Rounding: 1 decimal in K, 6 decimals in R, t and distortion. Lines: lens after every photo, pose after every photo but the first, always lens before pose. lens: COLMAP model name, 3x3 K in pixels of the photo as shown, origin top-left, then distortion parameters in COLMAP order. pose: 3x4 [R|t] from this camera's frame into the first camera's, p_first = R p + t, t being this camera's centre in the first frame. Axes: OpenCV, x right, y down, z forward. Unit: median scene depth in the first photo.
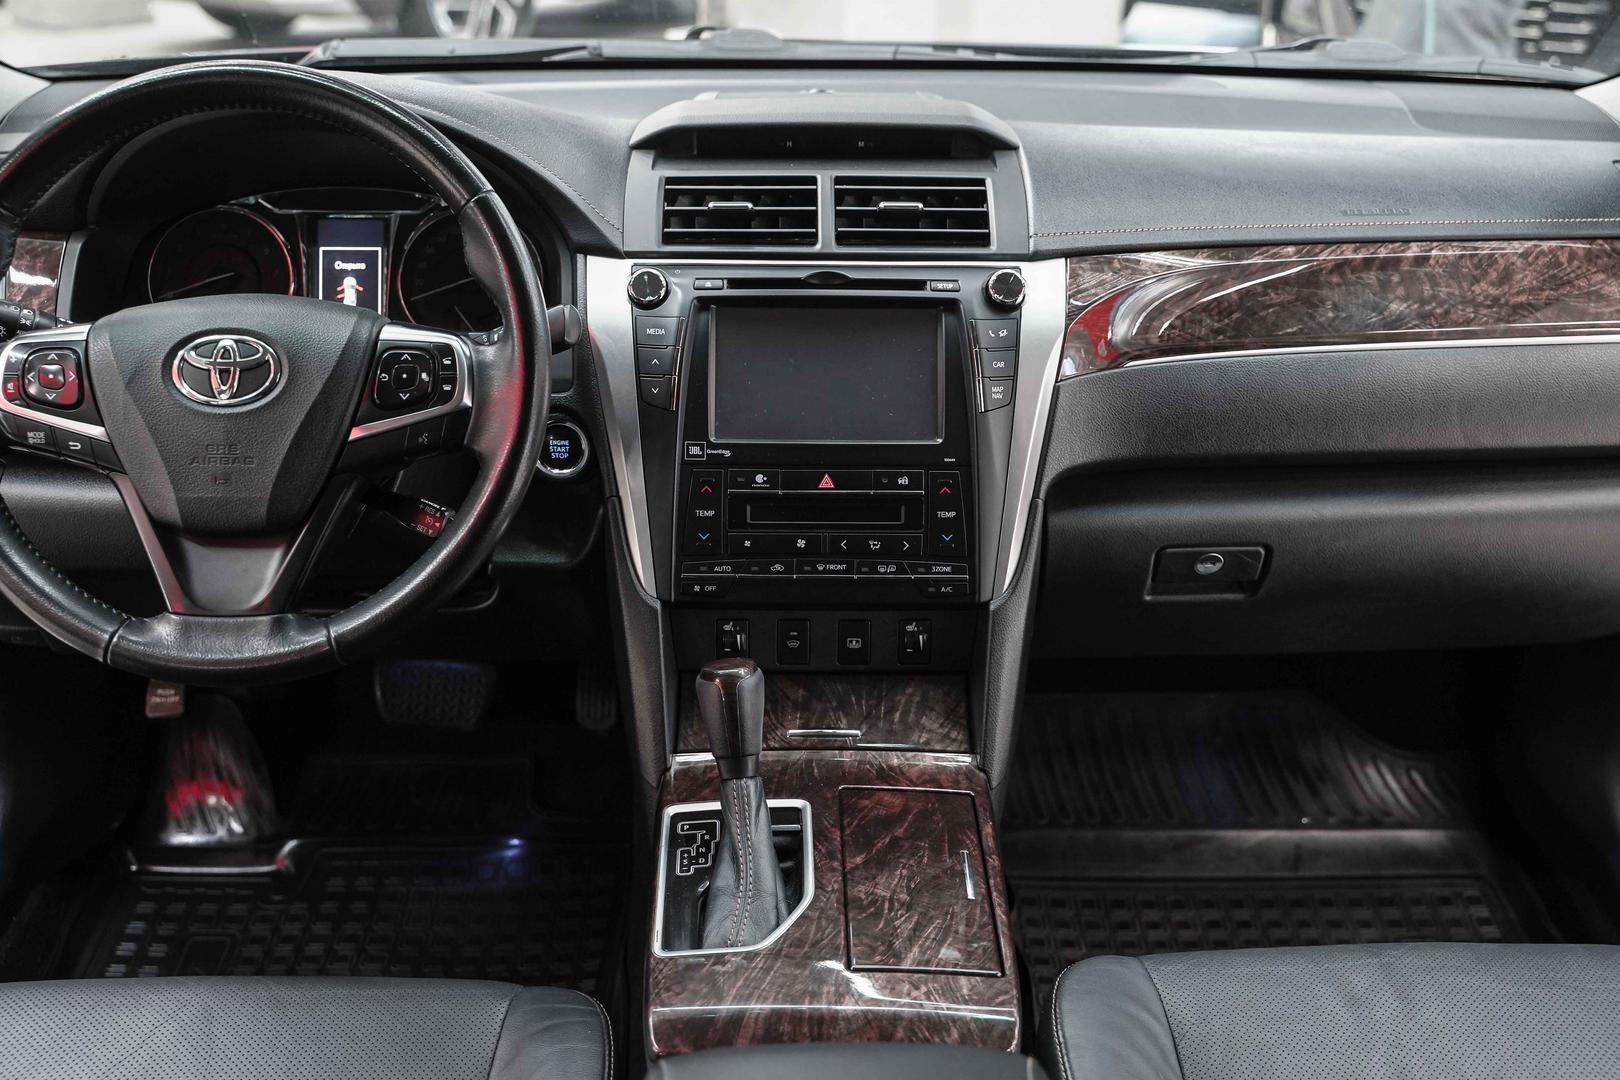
lens RADIAL K [[1705.6, 0, 806.9], [0, 1705.6, 550.9], [0, 0, 1]] dist [0.011959, -0.010105]
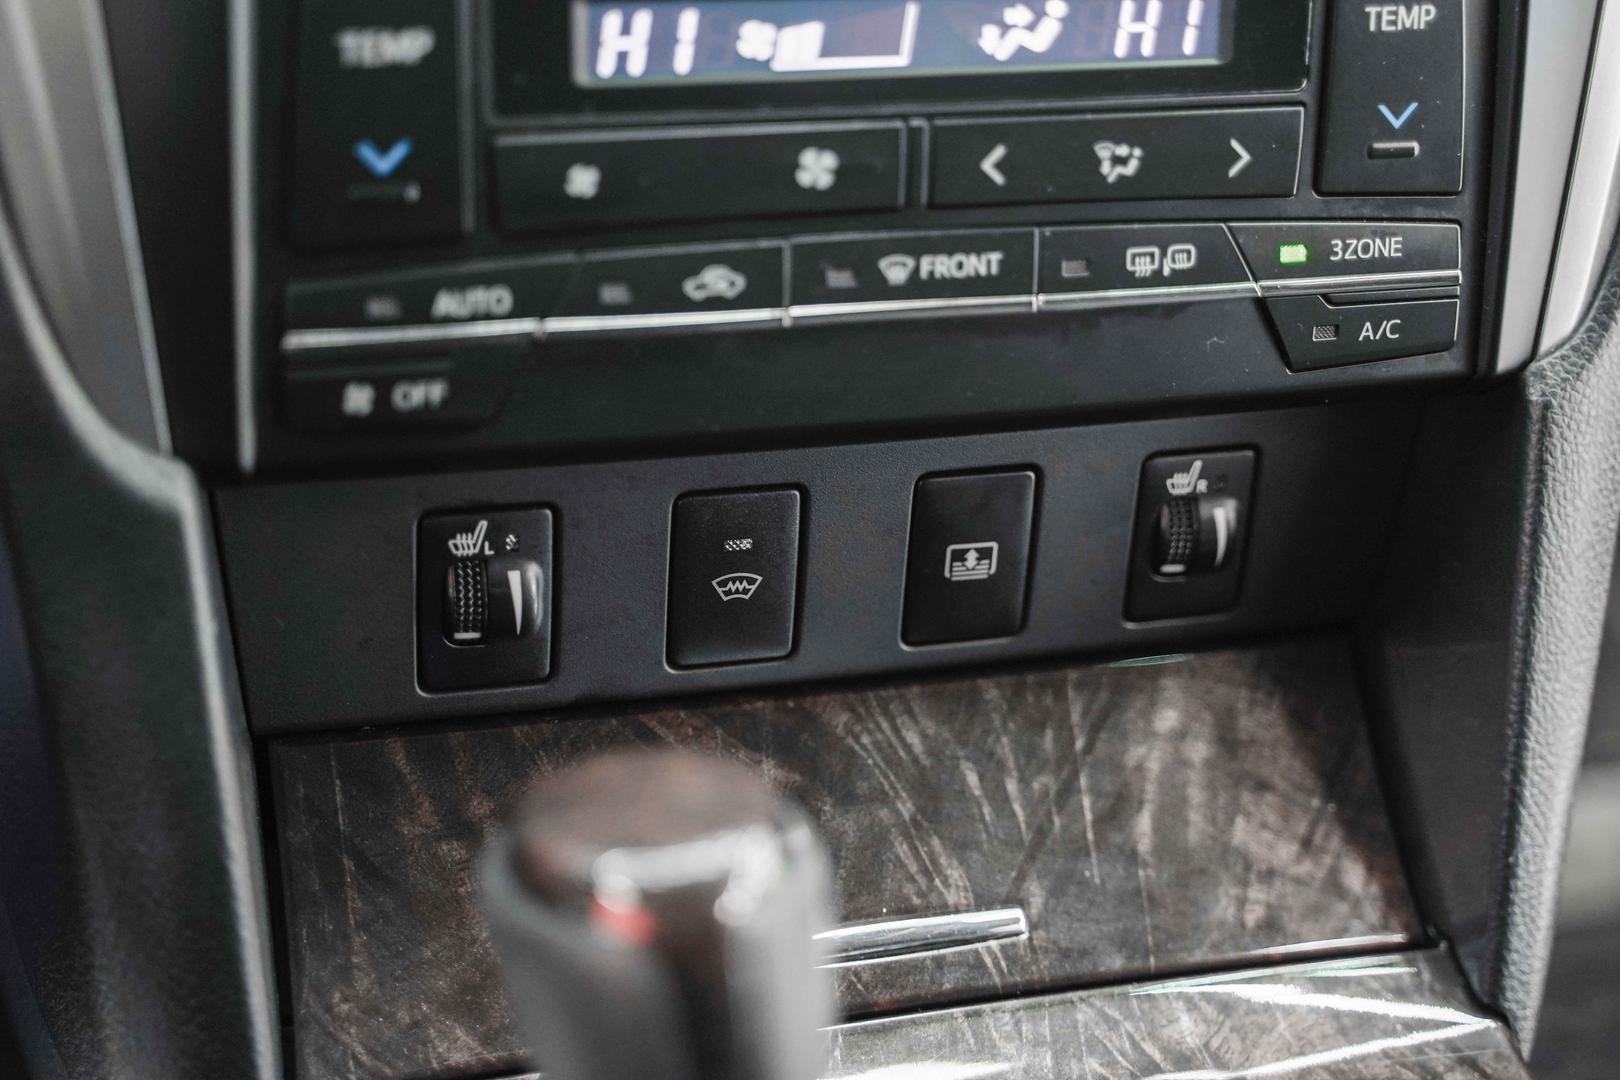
lens RADIAL K [[2599.2, 0, 739.9], [0, 2599.2, 540.0], [0, 0, 1]] dist [0.018269, 0.023297]
pose [[0.962273, -0.084121, 0.258755, -0.103659], [0.038799, 0.983712, 0.175515, -0.016491], [-0.269305, -0.158854, 0.949863, 0.662646]]
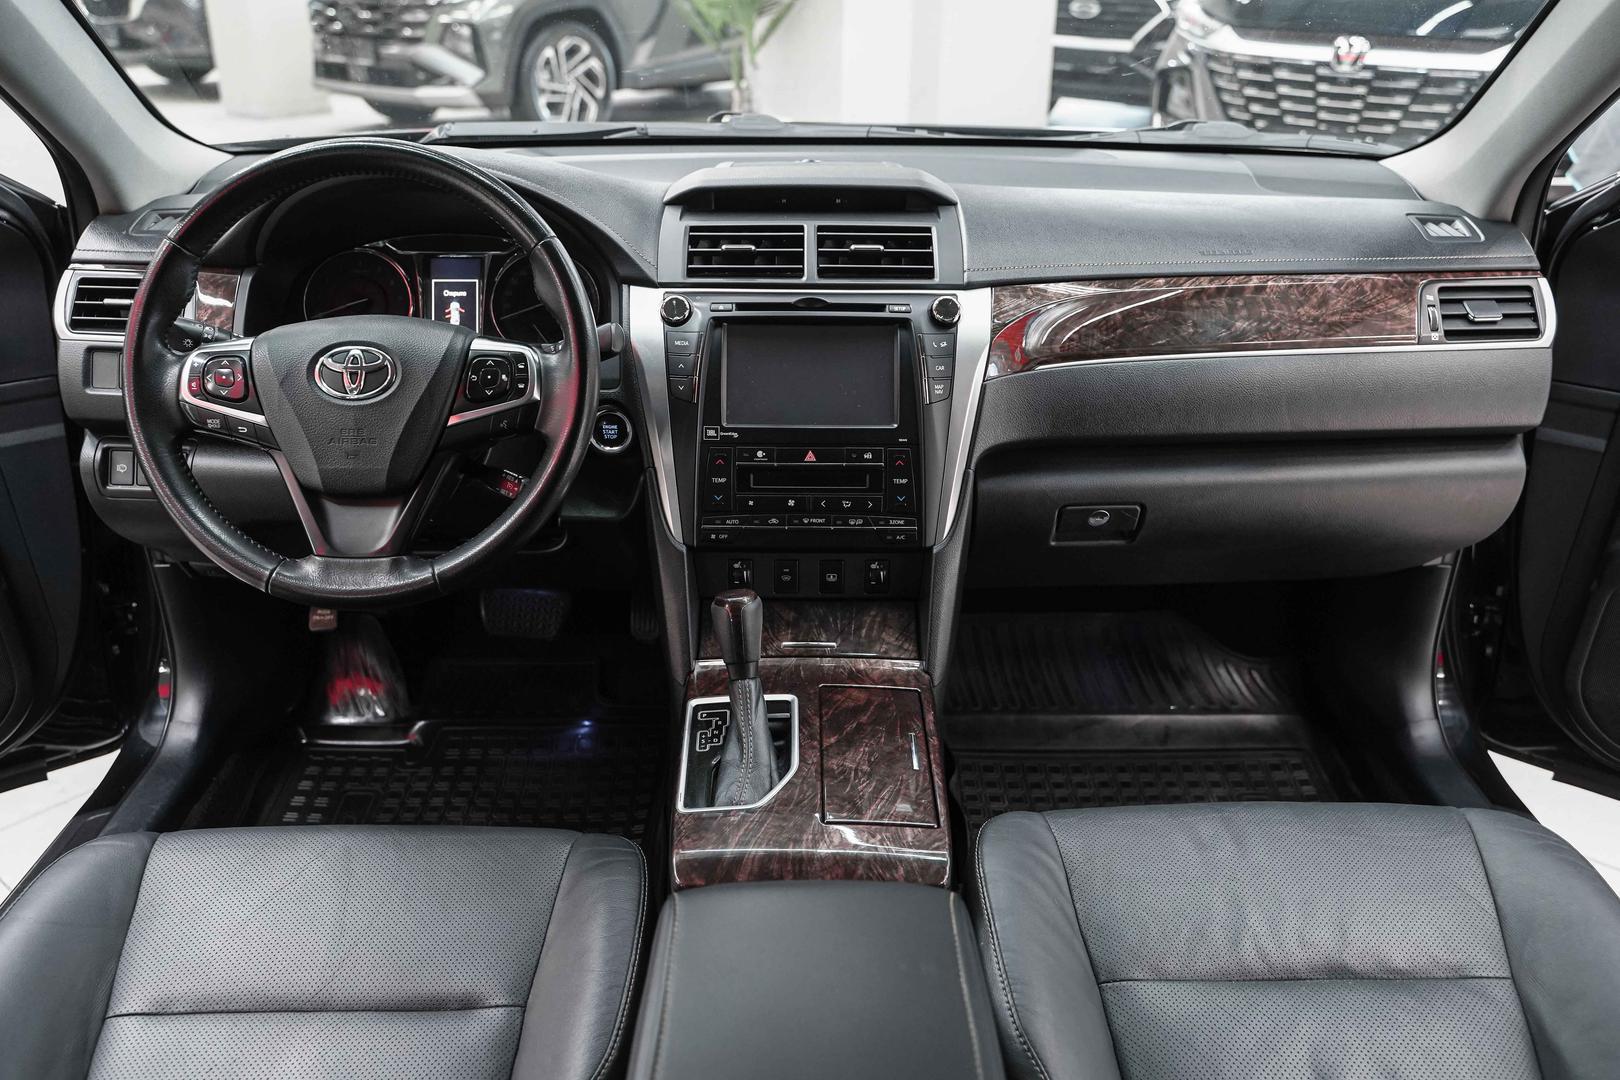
lens RADIAL K [[1254.6, 0, 810.0], [0, 1254.6, 540.0], [0, 0, 1]] dist [-0.000652, 0.002091]
pose [[0.999983, 0.000799, -0.005836, 0.016748], [-0.000630, 0.999581, 0.028946, -0.003702], [0.005856, -0.028942, 0.999564, 0.020073]]
